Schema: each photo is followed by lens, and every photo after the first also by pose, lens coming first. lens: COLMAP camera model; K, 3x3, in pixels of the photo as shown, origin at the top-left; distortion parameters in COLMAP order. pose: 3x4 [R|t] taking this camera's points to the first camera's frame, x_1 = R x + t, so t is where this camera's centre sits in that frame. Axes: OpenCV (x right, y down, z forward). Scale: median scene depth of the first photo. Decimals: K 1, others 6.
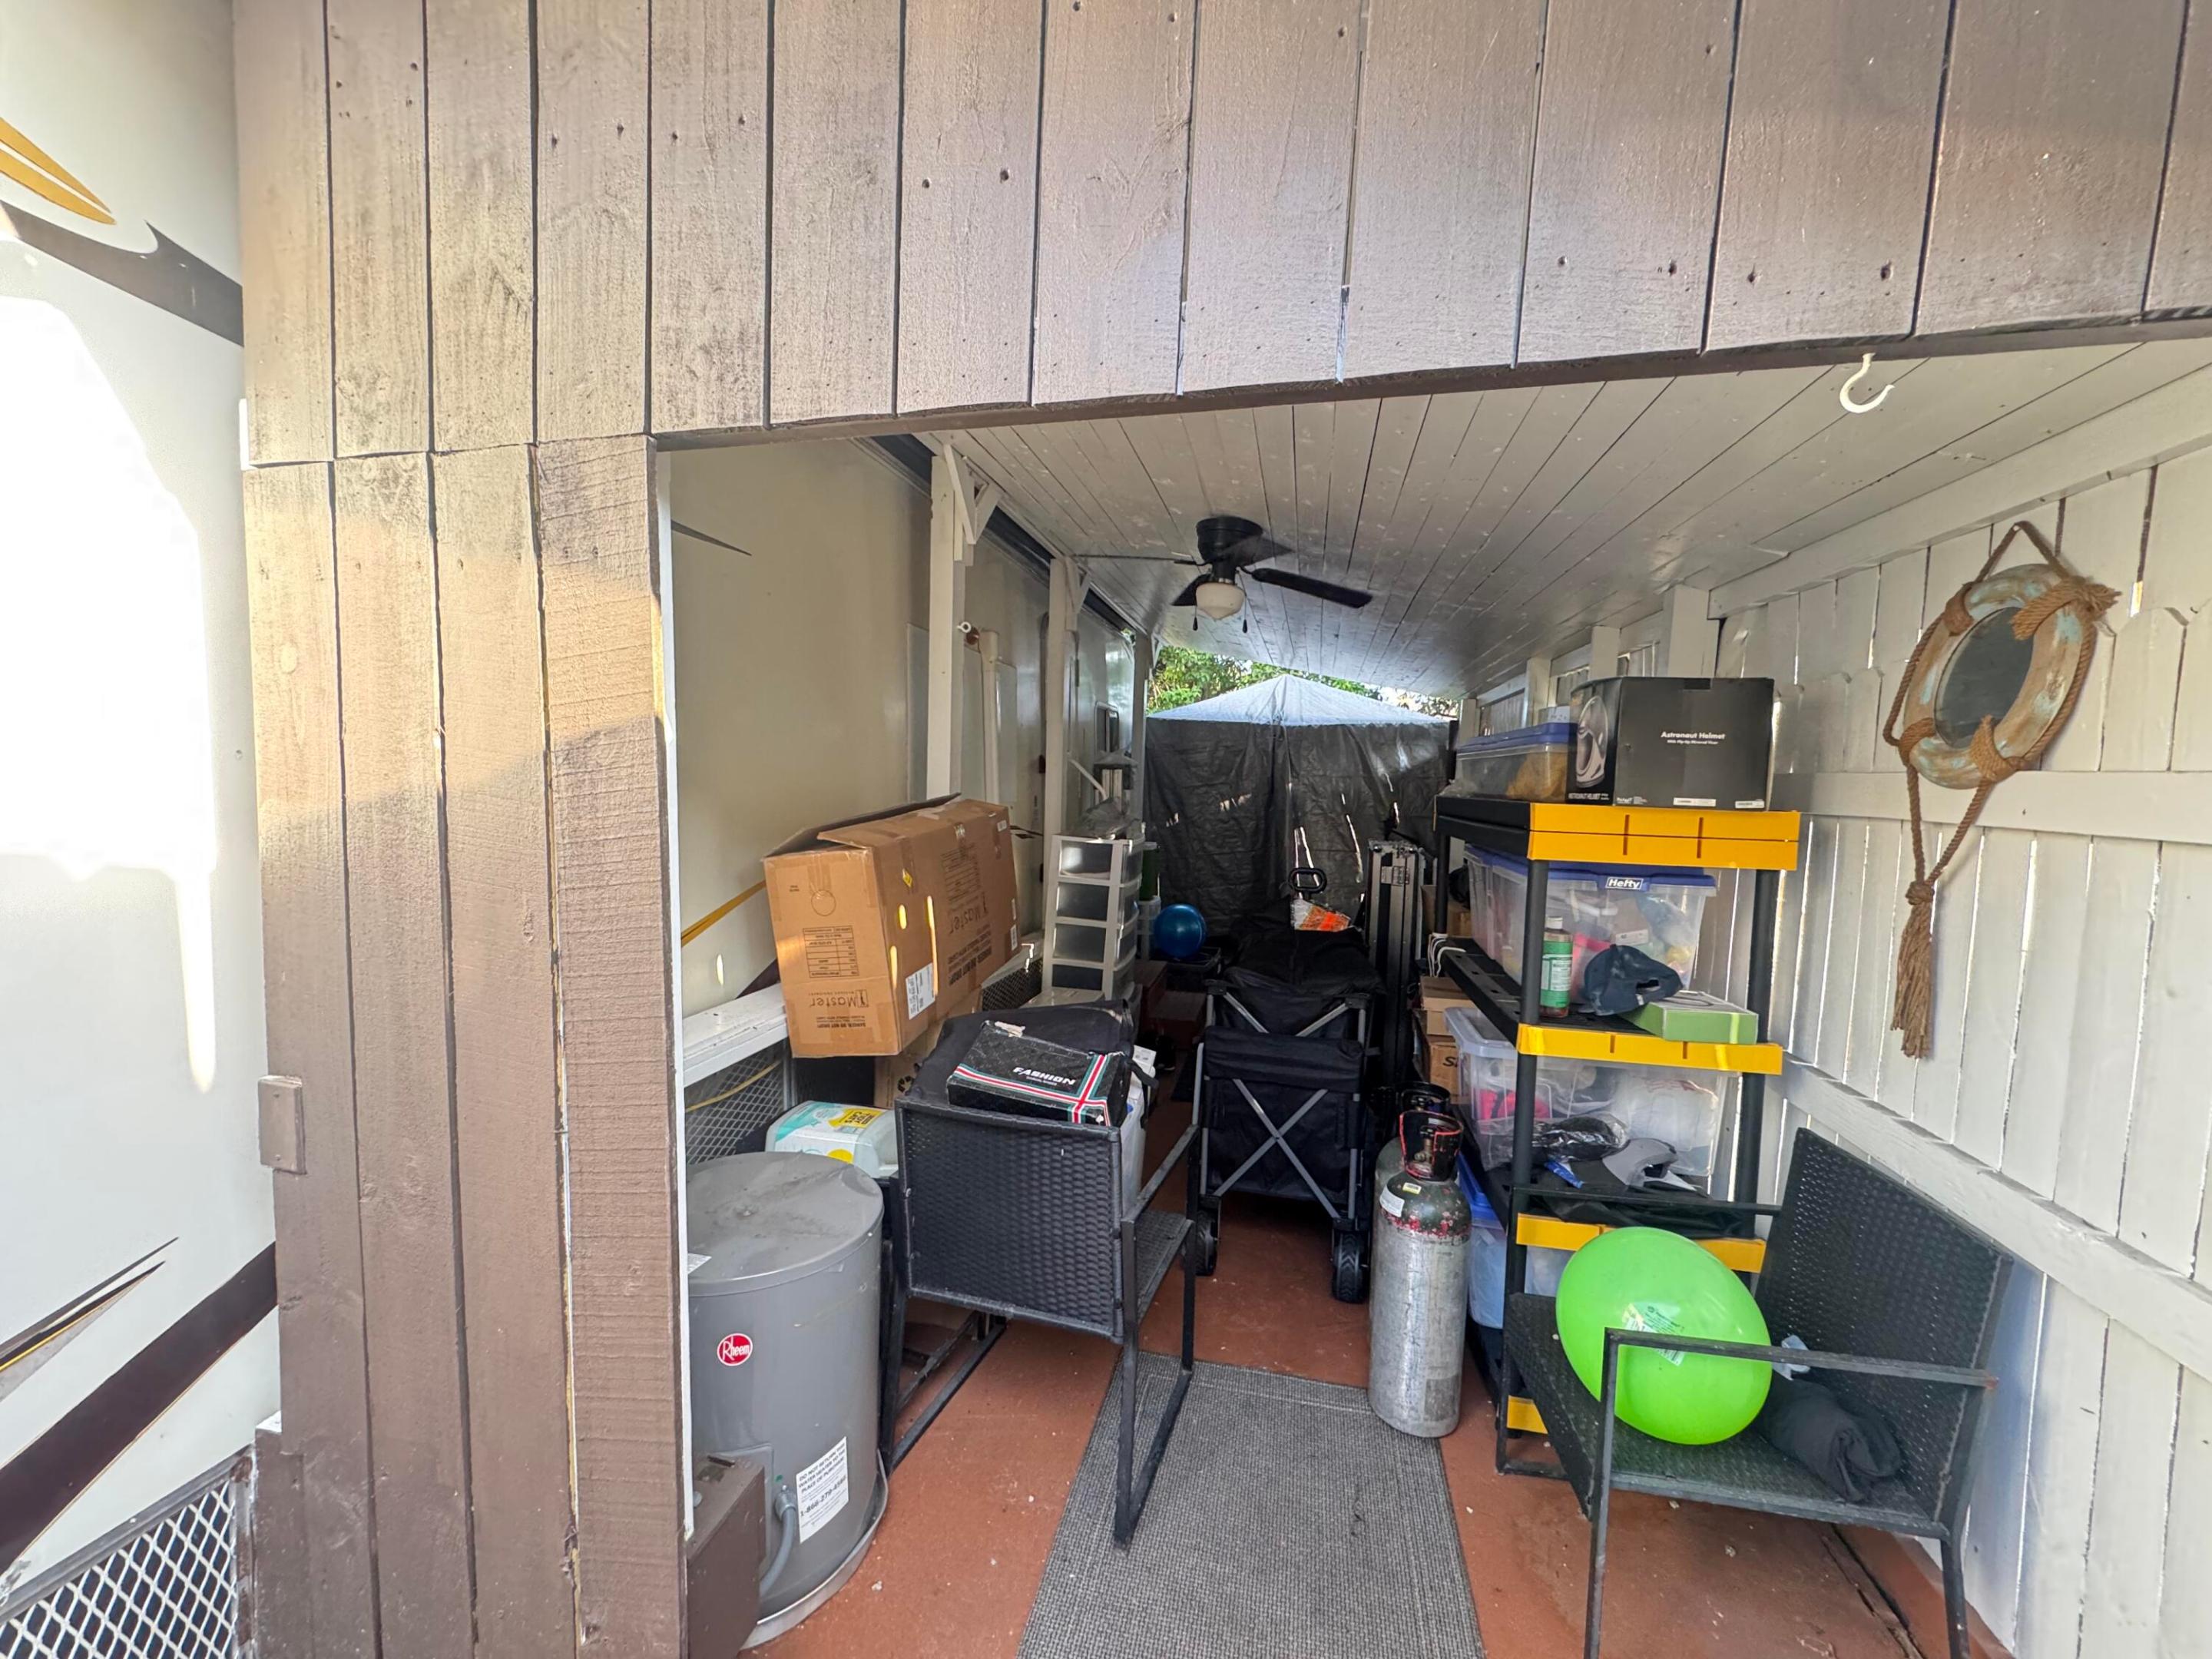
lens RADIAL K [[884.0, 0, 1108.8], [0, 884.0, 835.6], [0, 0, 1]] dist [-0.007801, 0.004014]
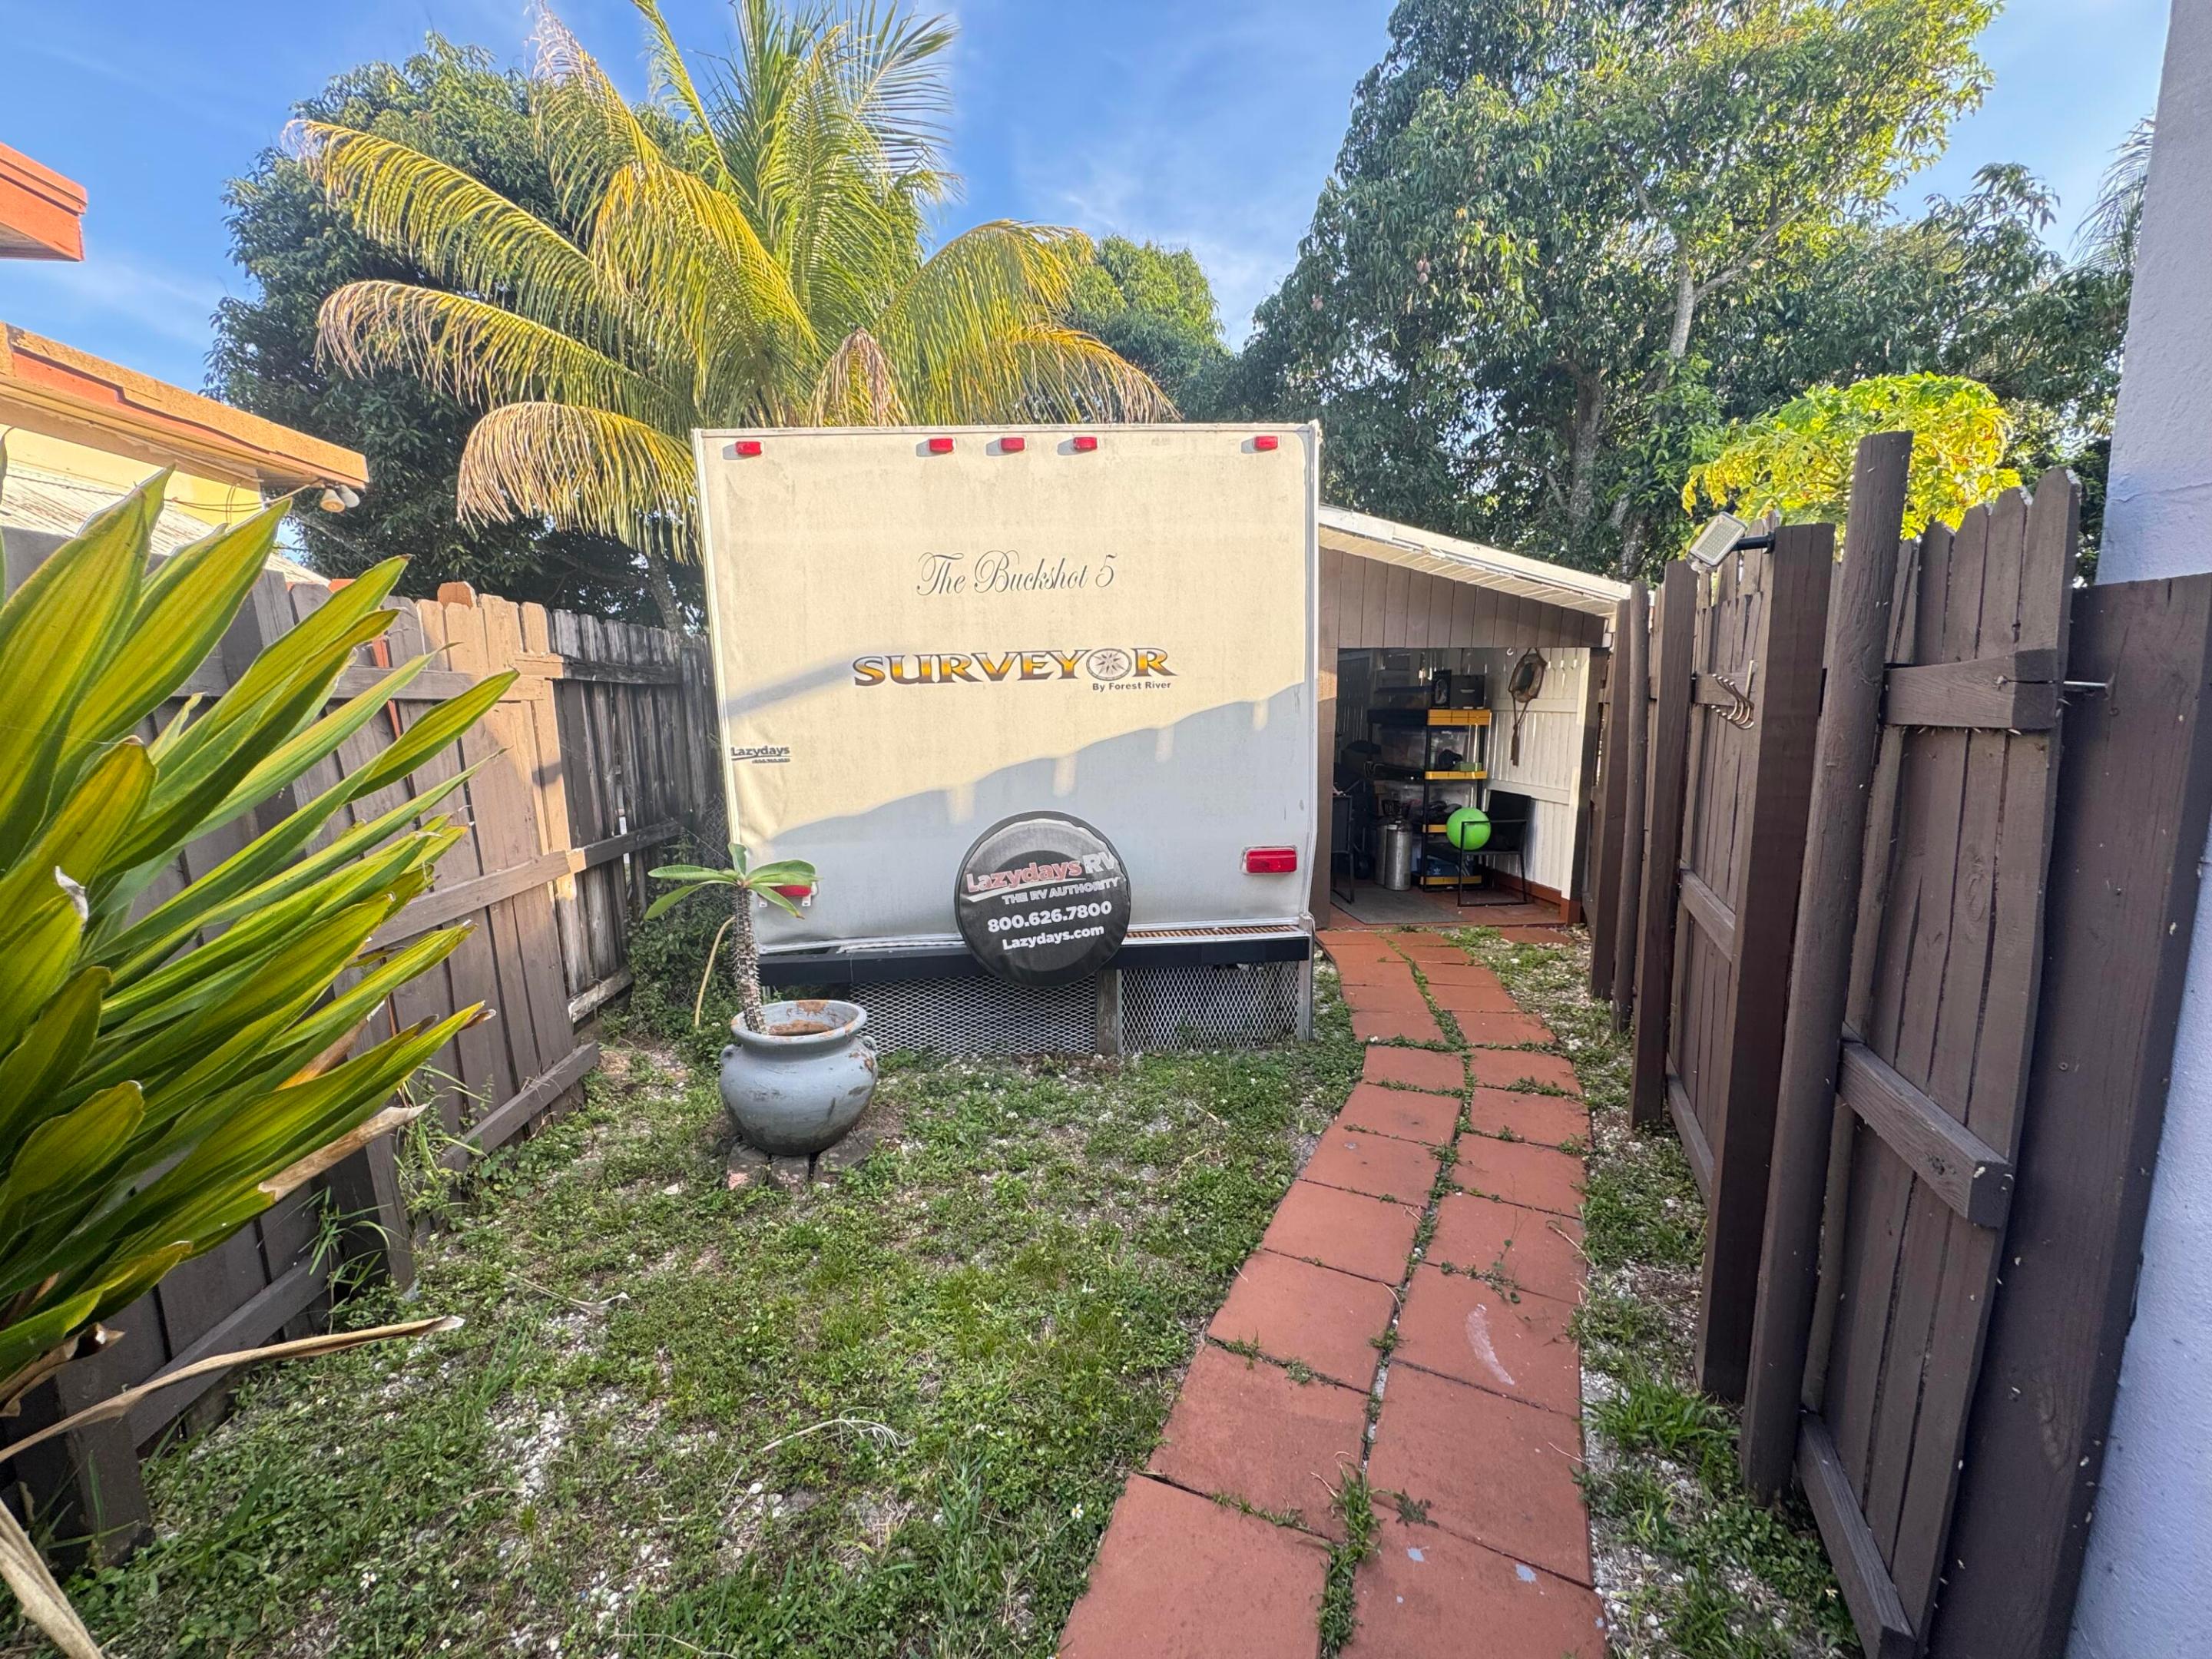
lens RADIAL K [[884.0, 0, 1100.4], [0, 884.0, 828.9], [0, 0, 1]] dist [-0.007801, 0.004014]
pose [[0.953849, -0.082405, 0.288759, -2.109359], [0.055166, 0.993331, 0.101245, 0.008622], [-0.295177, -0.080643, 0.952033, -2.335563]]
